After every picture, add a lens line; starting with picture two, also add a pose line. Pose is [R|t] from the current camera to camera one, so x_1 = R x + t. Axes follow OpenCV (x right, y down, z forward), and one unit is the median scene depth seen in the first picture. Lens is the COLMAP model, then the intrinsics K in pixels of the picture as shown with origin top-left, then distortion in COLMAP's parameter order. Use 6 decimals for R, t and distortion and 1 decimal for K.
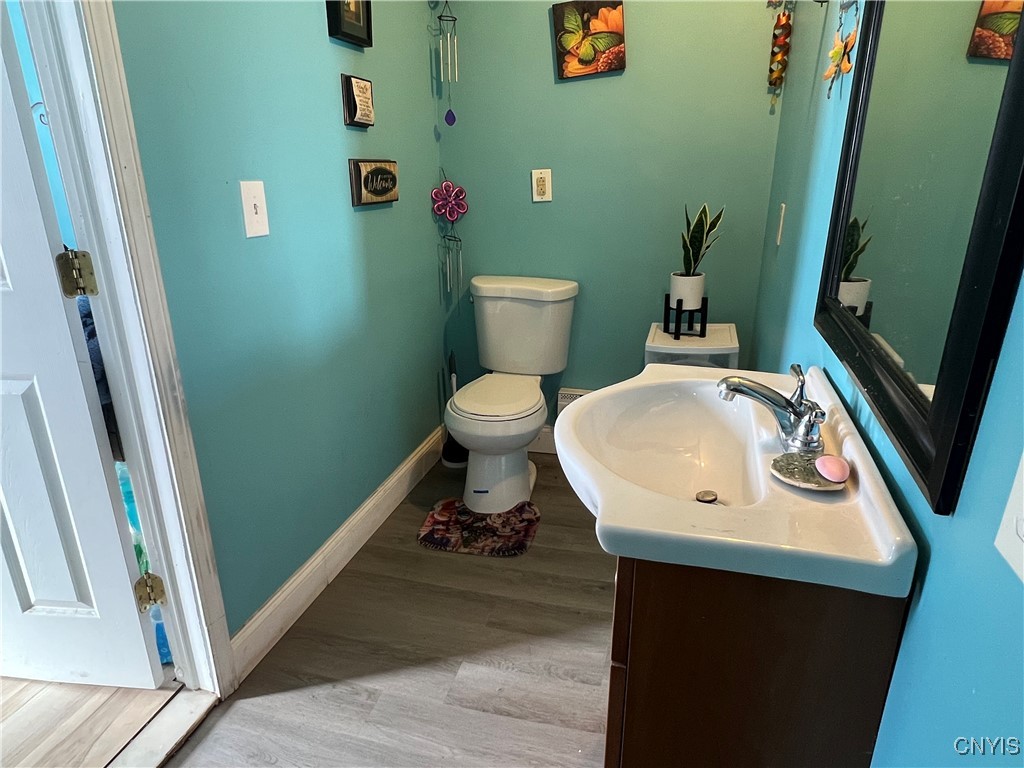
lens RADIAL K [[649.8, 0, 507.5], [0, 649.8, 388.5], [0, 0, 1]] dist [-0.008149, -0.001894]
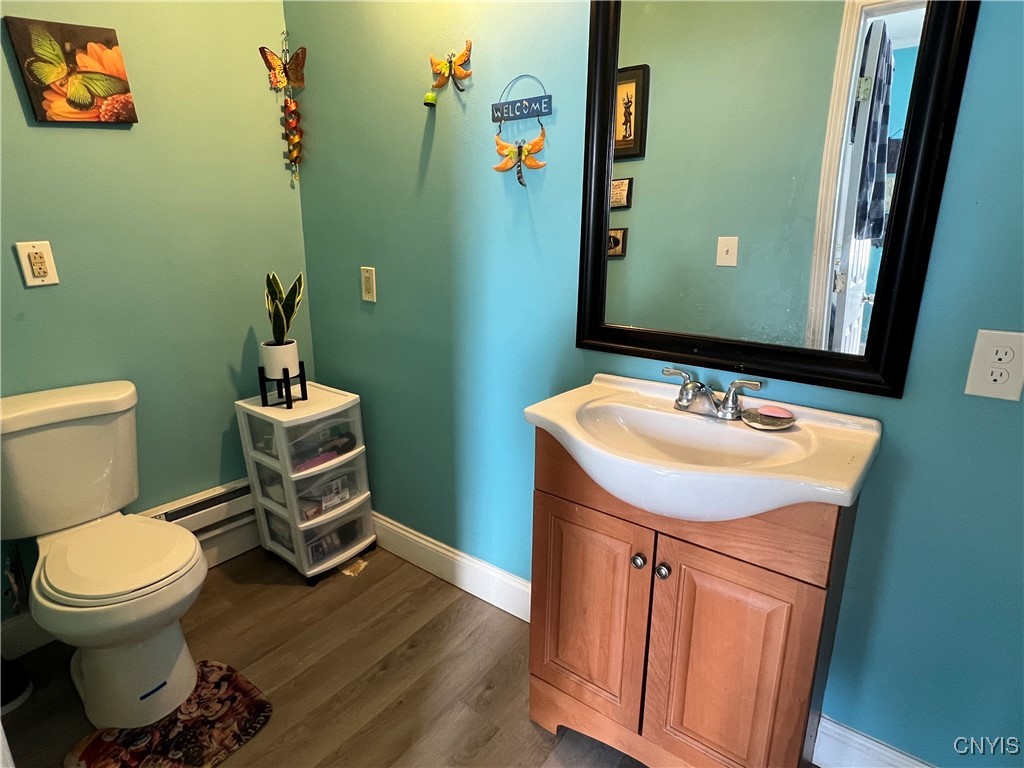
lens RADIAL K [[564.1, 0, 508.1], [0, 564.1, 384.5], [0, 0, 1]] dist [-0.001243, -0.000477]
pose [[0.385398, -0.239422, 0.891148, -0.366372], [0.300764, 0.945606, 0.123980, -0.117662], [-0.872359, 0.220244, 0.436444, 0.333777]]
